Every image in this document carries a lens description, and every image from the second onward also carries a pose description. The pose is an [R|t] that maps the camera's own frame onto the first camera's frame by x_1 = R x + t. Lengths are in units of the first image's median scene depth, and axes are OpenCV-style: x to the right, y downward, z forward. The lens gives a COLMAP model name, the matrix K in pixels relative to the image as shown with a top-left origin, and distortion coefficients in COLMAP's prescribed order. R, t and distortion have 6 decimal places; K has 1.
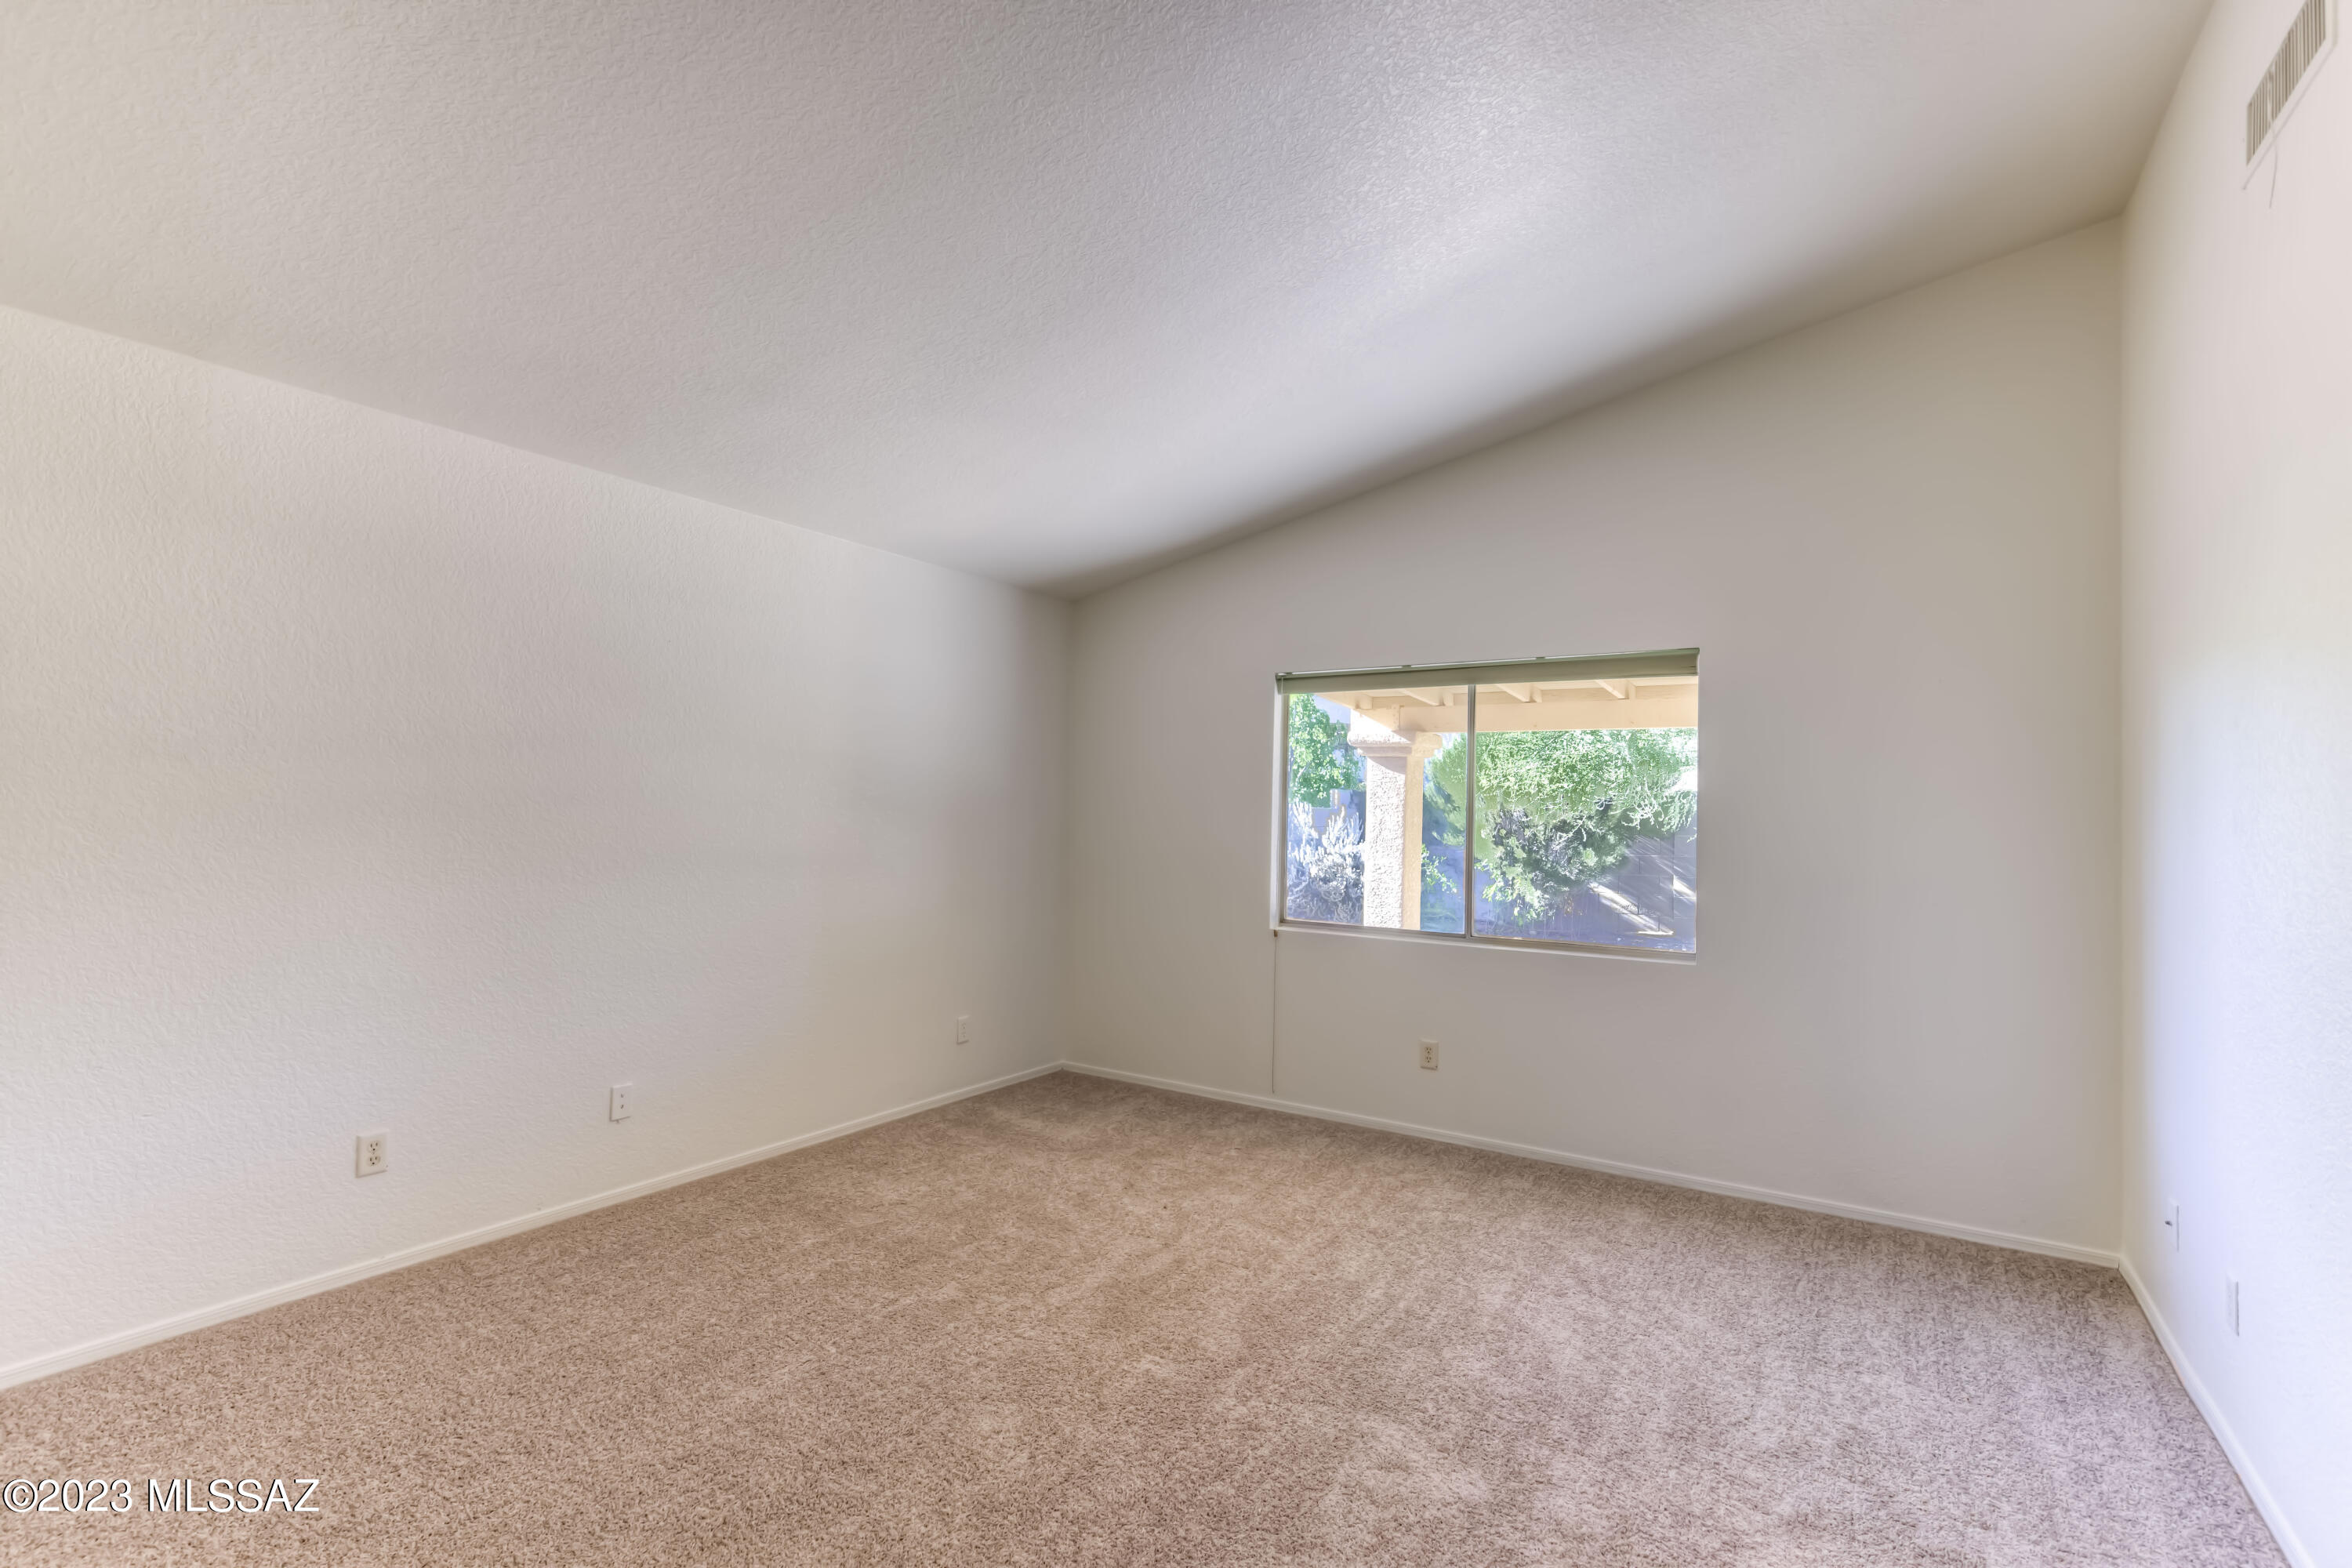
lens RADIAL K [[1130.4, 0, 1169.8], [0, 1130.4, 788.0], [0, 0, 1]] dist [0.003497, 0.000400]
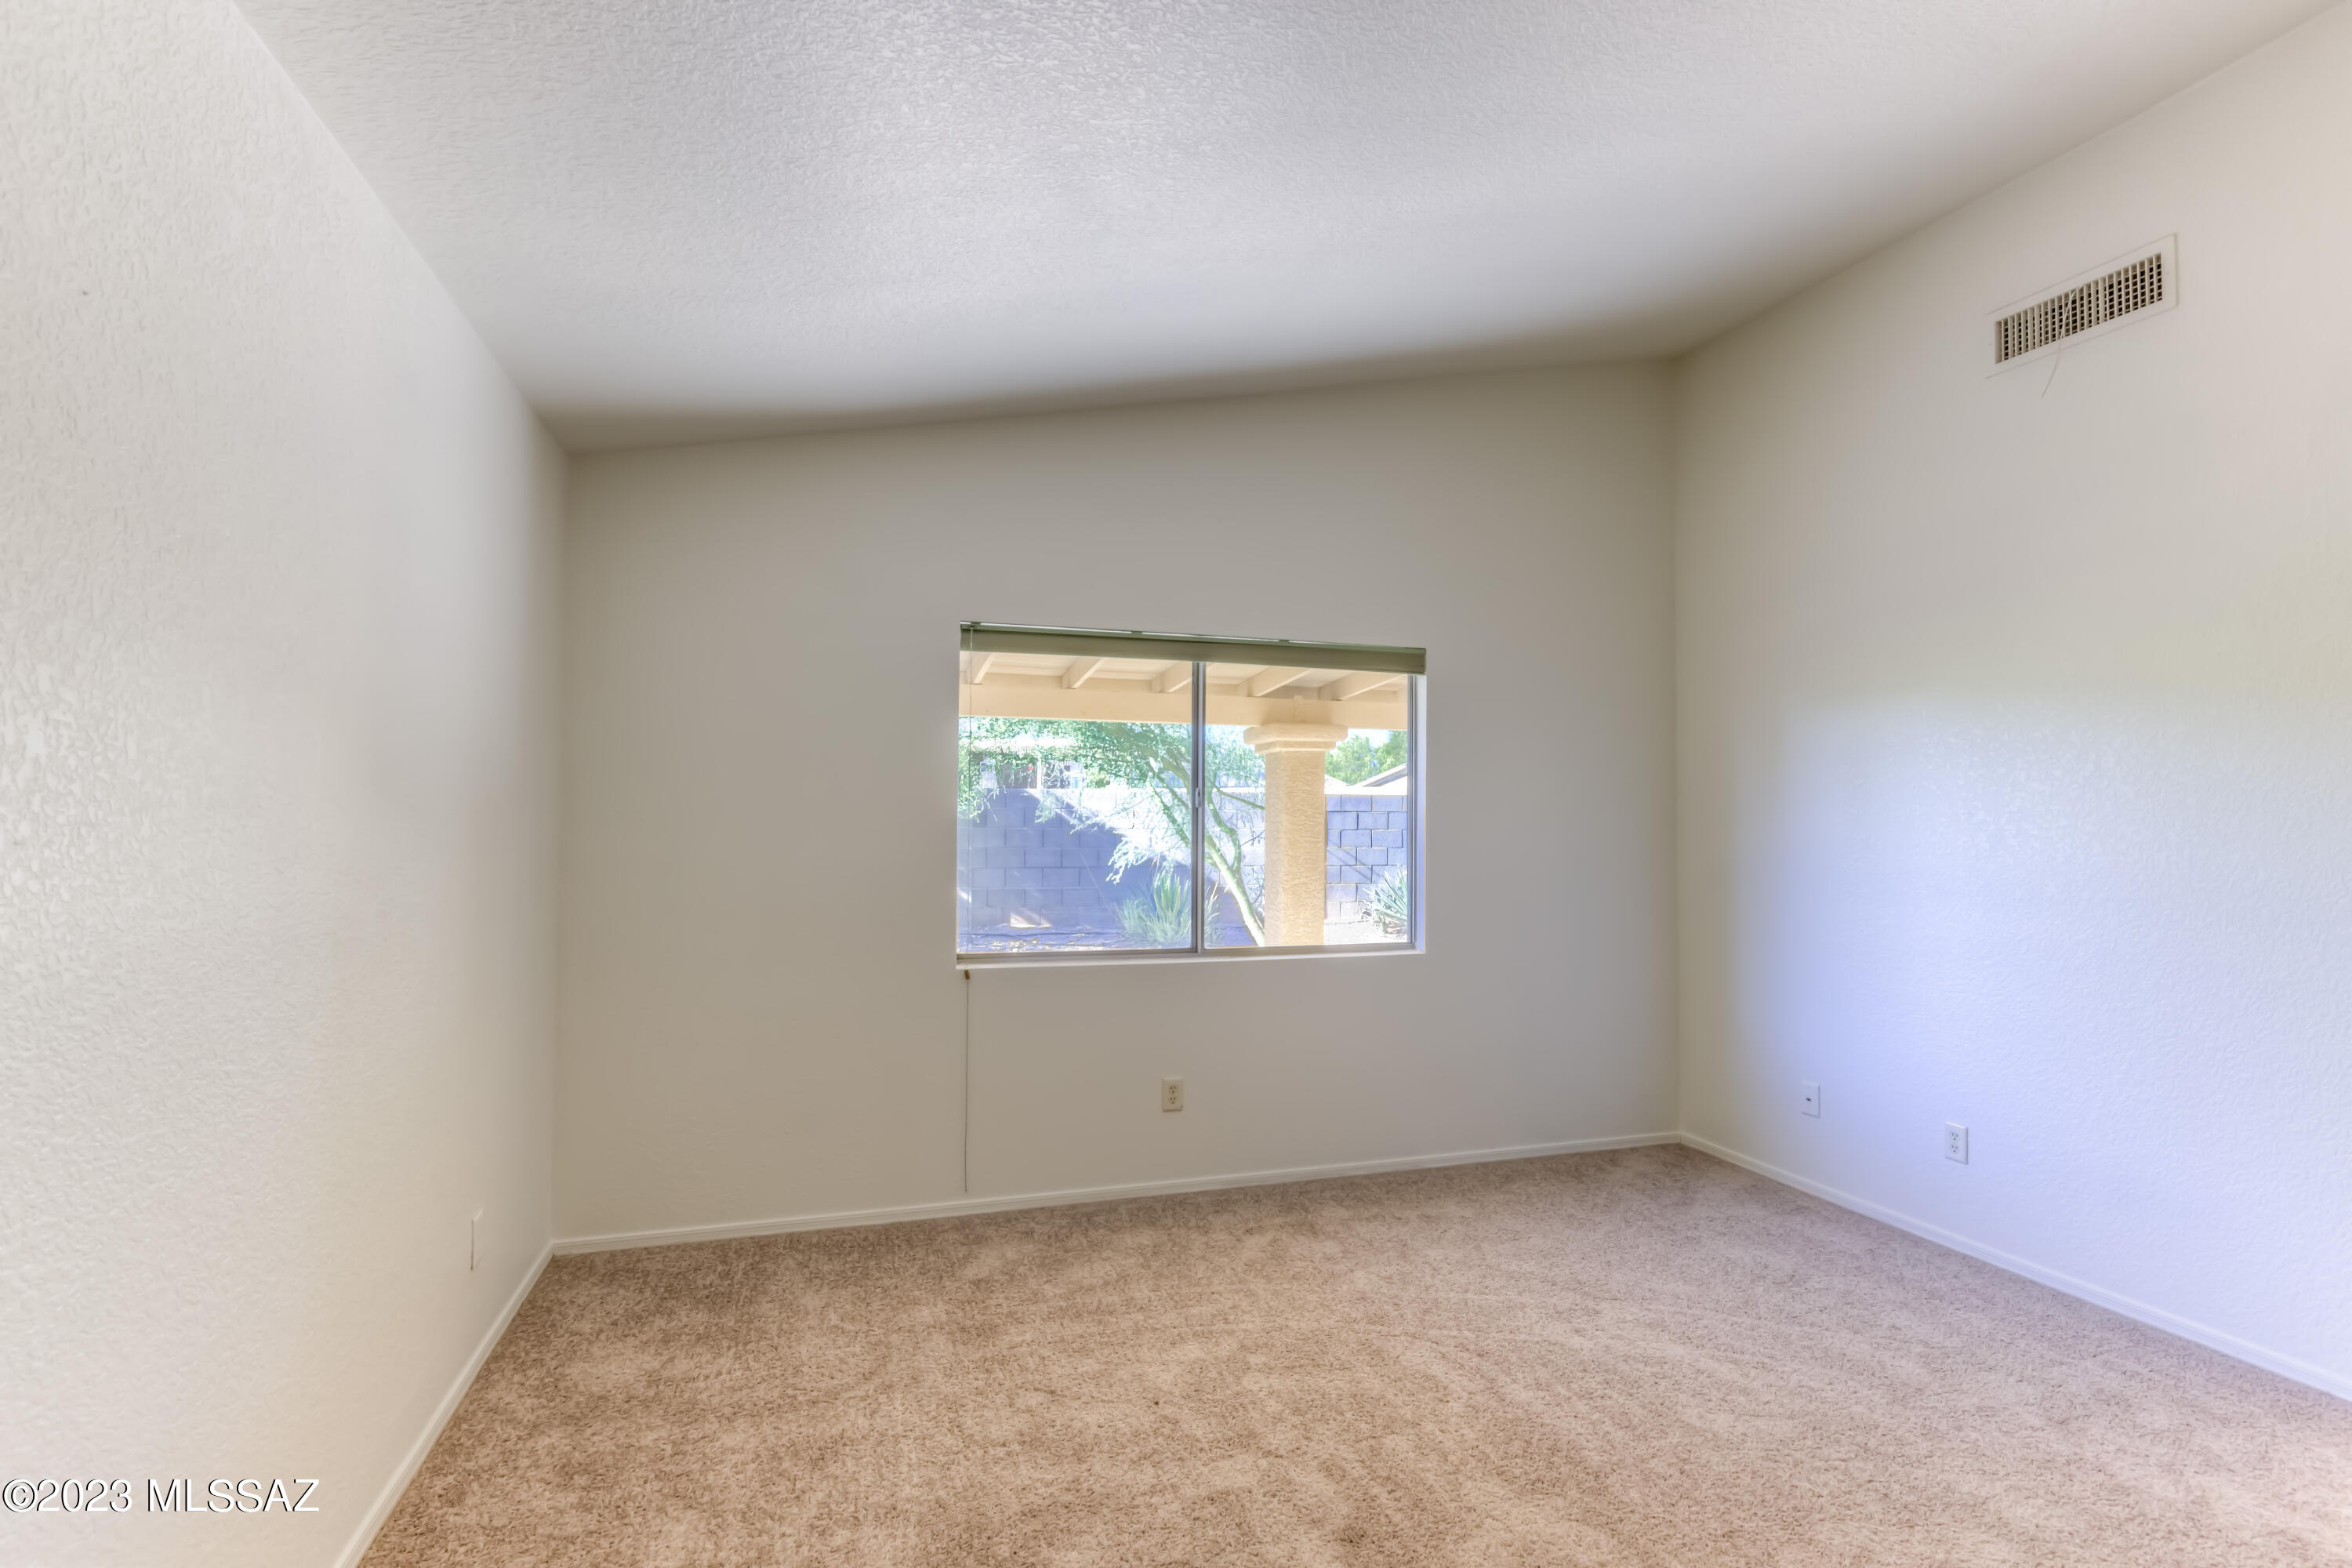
lens RADIAL K [[1130.4, 0, 1175.9], [0, 1130.4, 788.7], [0, 0, 1]] dist [0.003497, 0.000400]
pose [[0.613838, -0.002696, 0.789428, -0.461016], [-0.013756, 0.999806, 0.014111, -0.006151], [-0.789312, -0.019521, 0.613681, 0.503694]]
